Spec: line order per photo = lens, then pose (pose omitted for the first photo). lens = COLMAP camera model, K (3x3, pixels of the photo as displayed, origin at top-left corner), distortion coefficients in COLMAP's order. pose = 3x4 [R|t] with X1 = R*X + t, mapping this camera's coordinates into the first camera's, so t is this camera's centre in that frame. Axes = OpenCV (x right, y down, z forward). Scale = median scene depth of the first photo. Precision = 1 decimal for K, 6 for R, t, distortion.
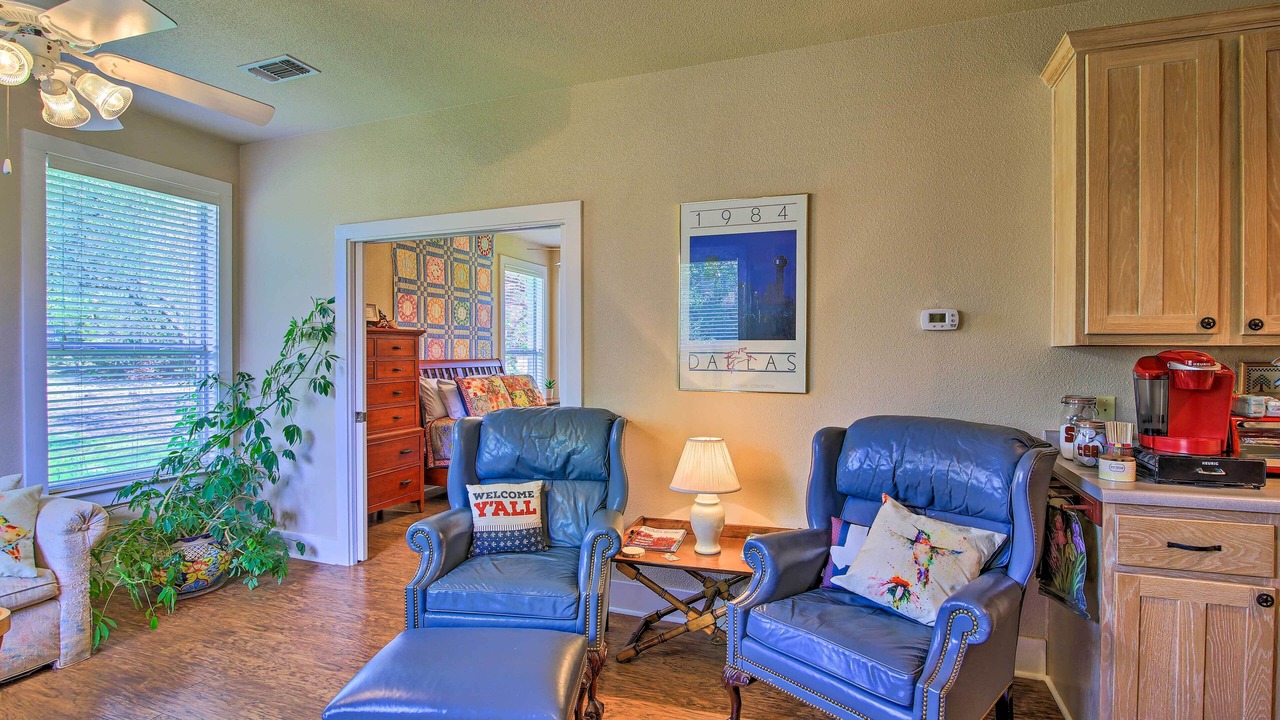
lens RADIAL K [[590.1, 0, 649.4], [0, 590.1, 357.9], [0, 0, 1]] dist [-0.020696, 0.002062]
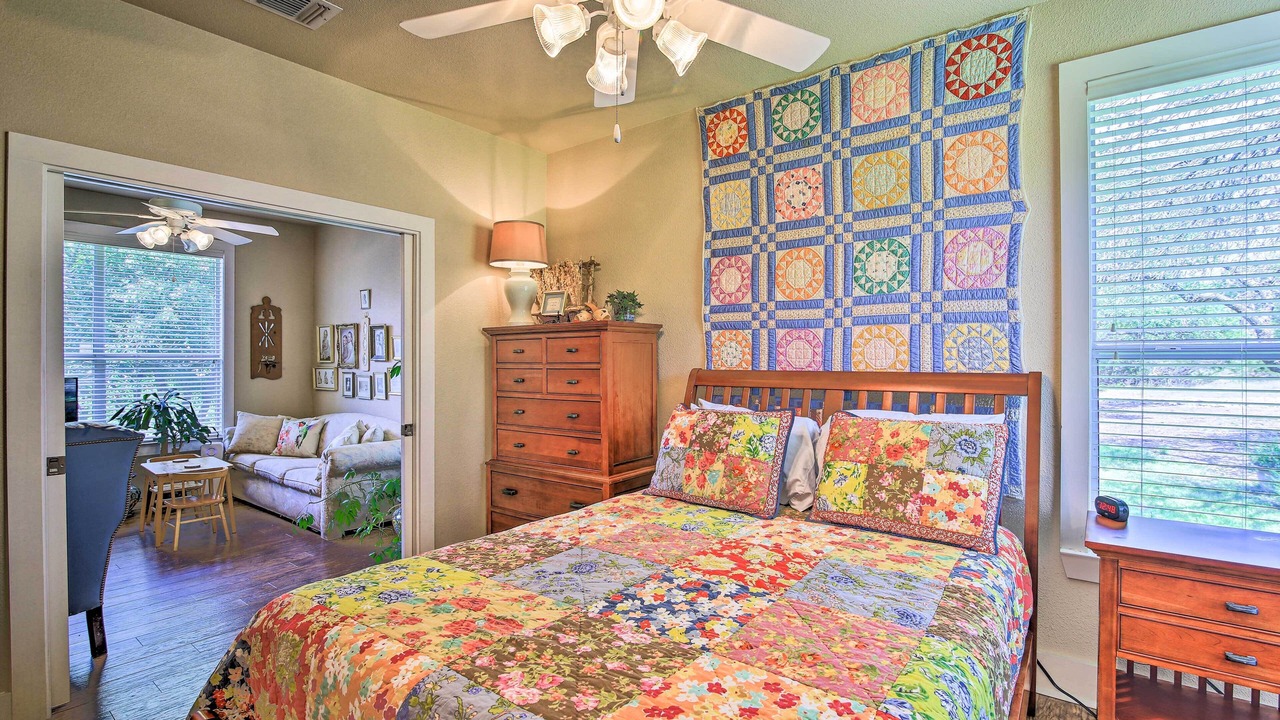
lens RADIAL K [[590.1, 0, 644.2], [0, 590.1, 365.2], [0, 0, 1]] dist [-0.020696, 0.002062]
pose [[-0.303276, 0.009966, -0.952851, 0.166494], [-0.006599, 0.999899, 0.012558, -0.007573], [0.952880, 0.010097, -0.303179, 1.072792]]
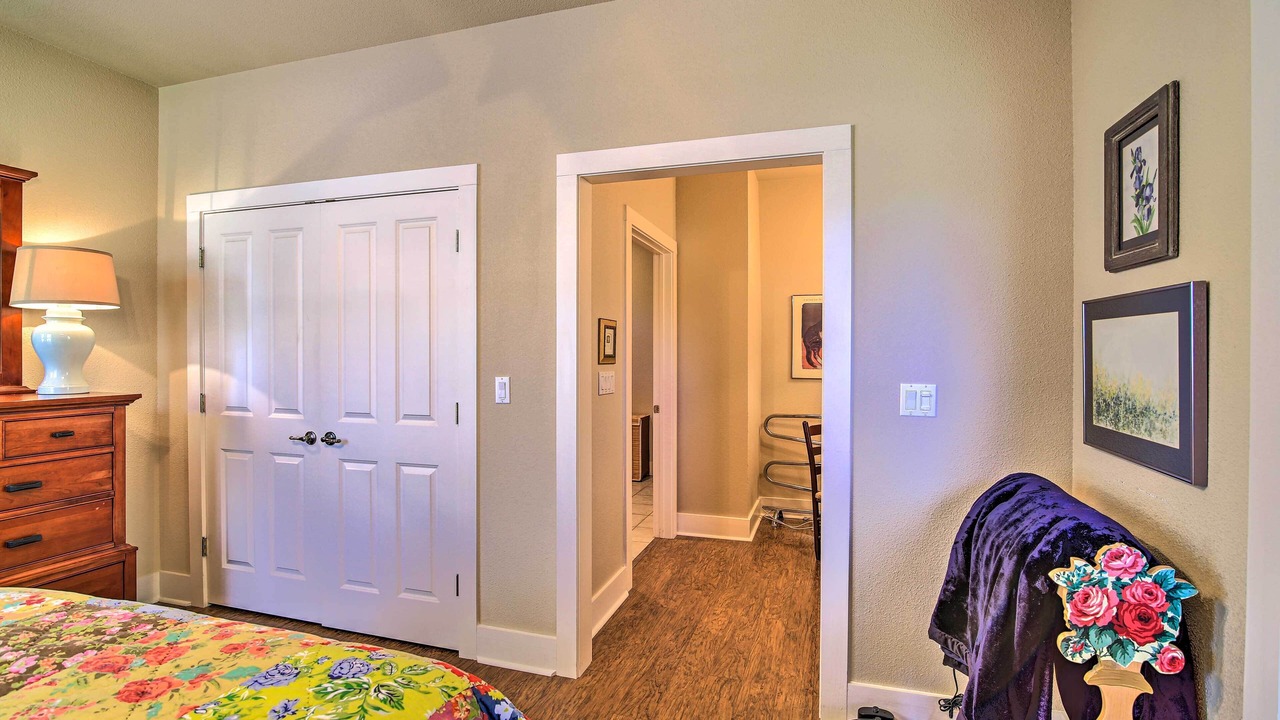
lens RADIAL K [[590.1, 0, 635.1], [0, 590.1, 360.4], [0, 0, 1]] dist [-0.020696, 0.002062]
pose [[-0.048000, -0.010039, 0.998797, -0.243467], [0.003706, 0.999941, 0.010228, -0.004300], [-0.998840, 0.004193, -0.047959, 0.778123]]
